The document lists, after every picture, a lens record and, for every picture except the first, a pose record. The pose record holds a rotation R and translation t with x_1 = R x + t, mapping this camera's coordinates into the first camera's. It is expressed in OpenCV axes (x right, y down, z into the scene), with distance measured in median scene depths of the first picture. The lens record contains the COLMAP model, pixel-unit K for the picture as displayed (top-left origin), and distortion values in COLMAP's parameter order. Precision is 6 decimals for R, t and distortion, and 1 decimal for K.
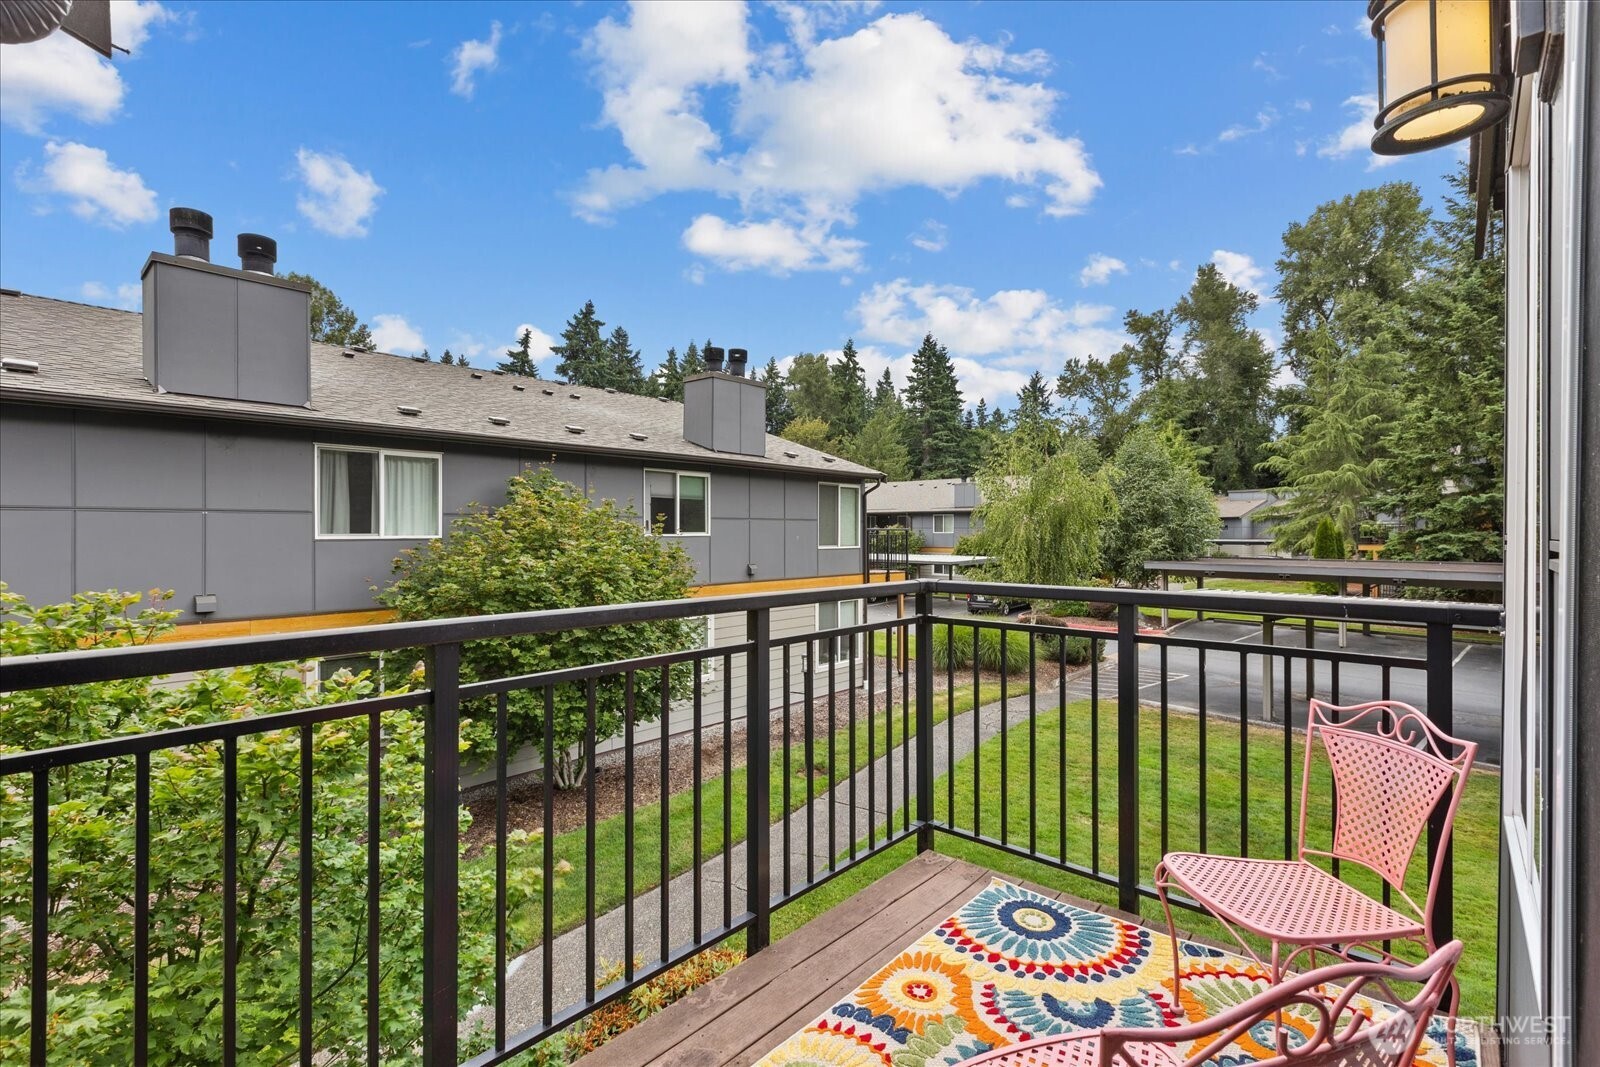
lens RADIAL K [[727.7, 0, 825.1], [0, 727.7, 531.4], [0, 0, 1]] dist [0.001567, -0.000295]
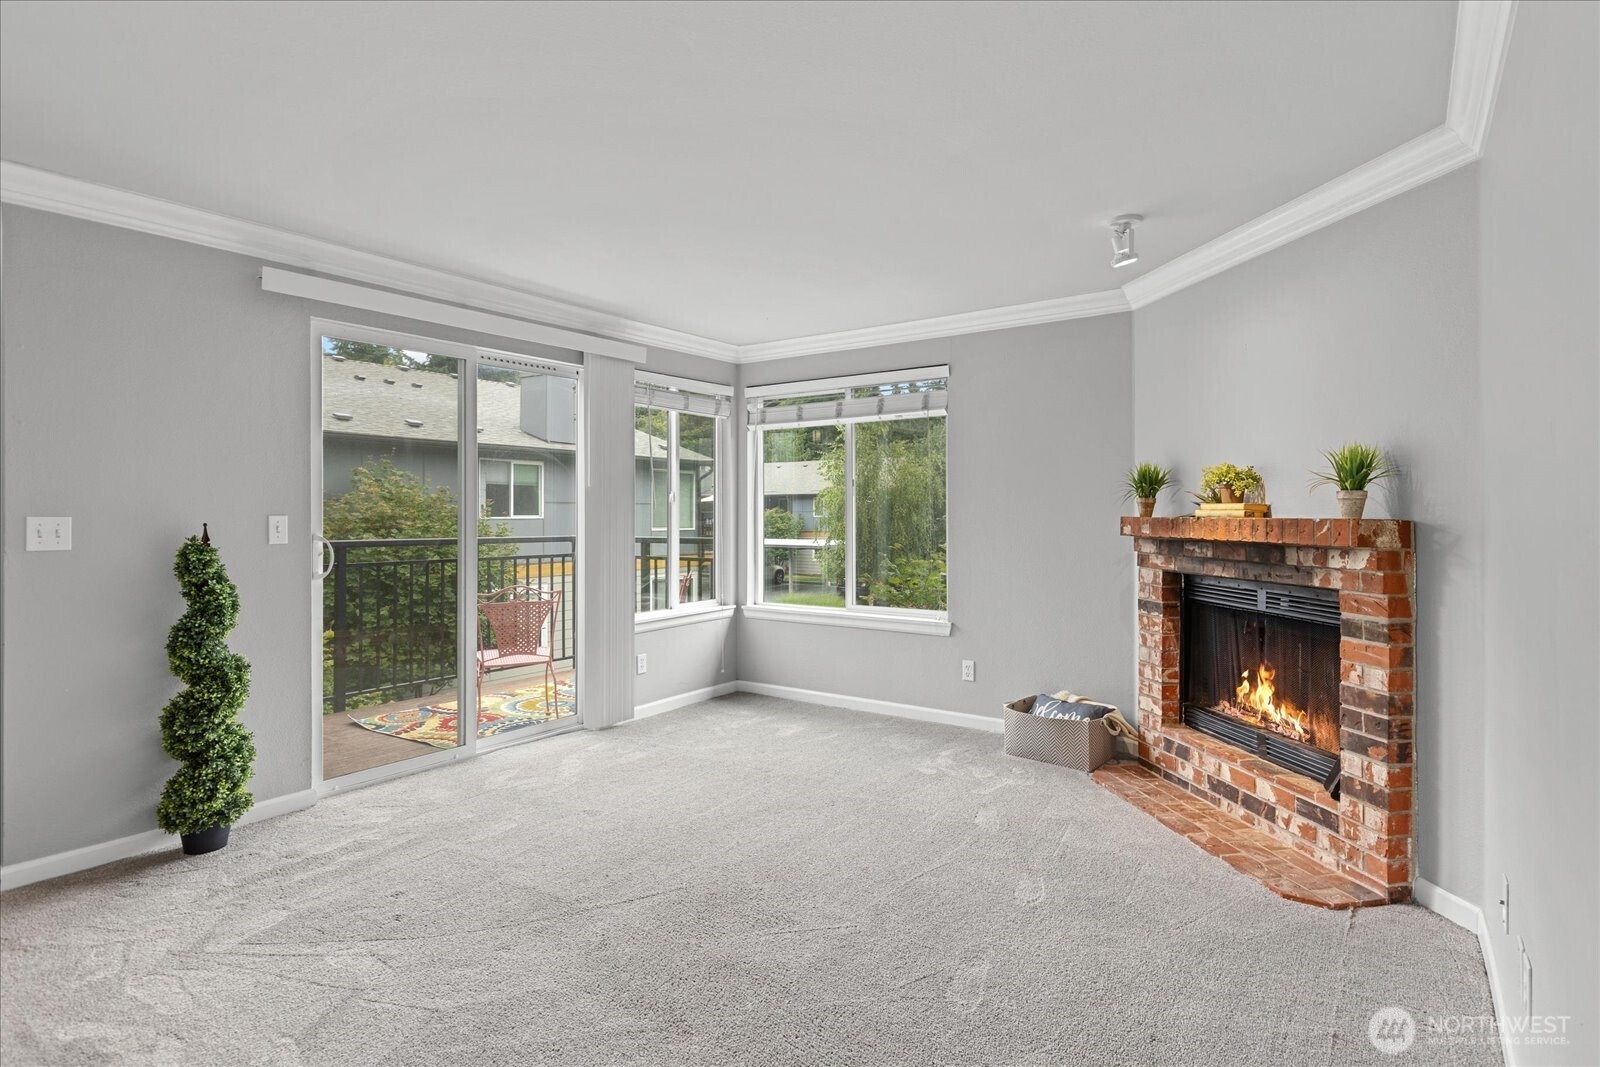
lens RADIAL K [[831.2, 0, 819.2], [0, 831.2, 512.0], [0, 0, 1]] dist [0.000332, -0.000351]
pose [[0.993930, -0.001740, 0.110002, 0.057773], [0.002201, 0.999989, -0.004068, 0.001207], [-0.109994, 0.004286, 0.993923, -0.144967]]
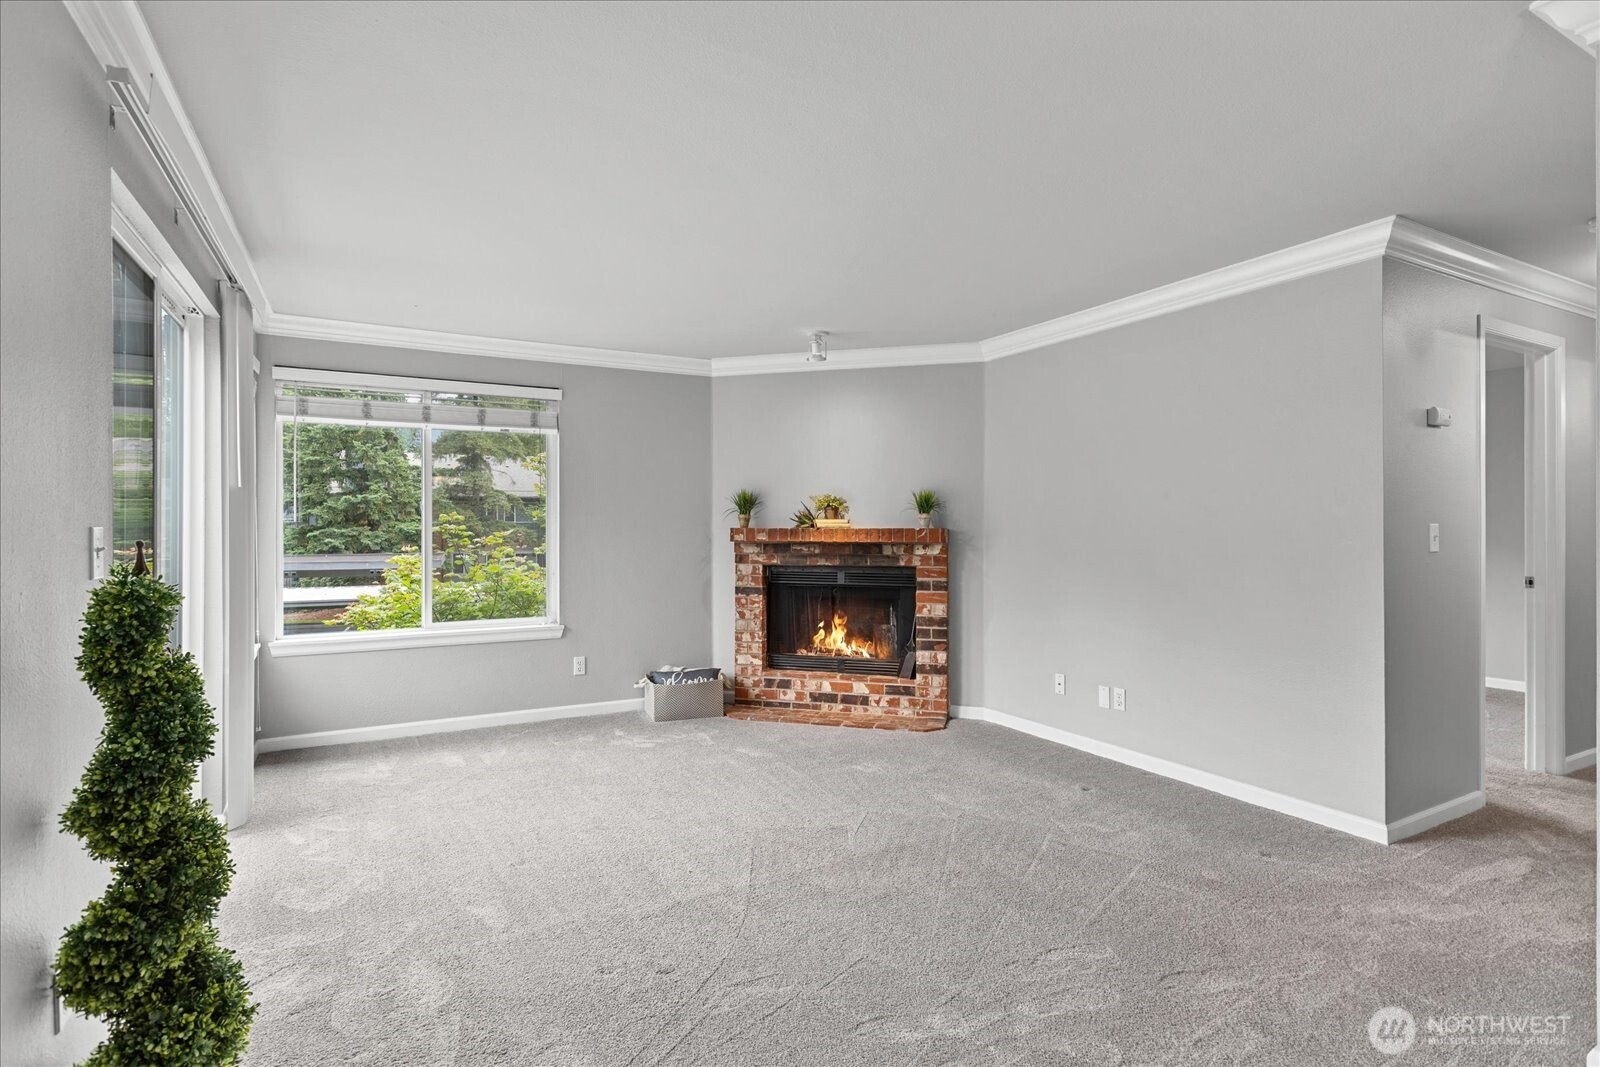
lens RADIAL K [[793.5, 0, 800.0], [0, 793.5, 533.5], [0, 0, 1]] dist [0.000991, -0.000082]
pose [[0.342820, -0.010046, 0.939347, -0.044492], [0.003656, 0.999950, 0.009360, 0.001160], [-0.939394, 0.000225, 0.342840, -0.089894]]
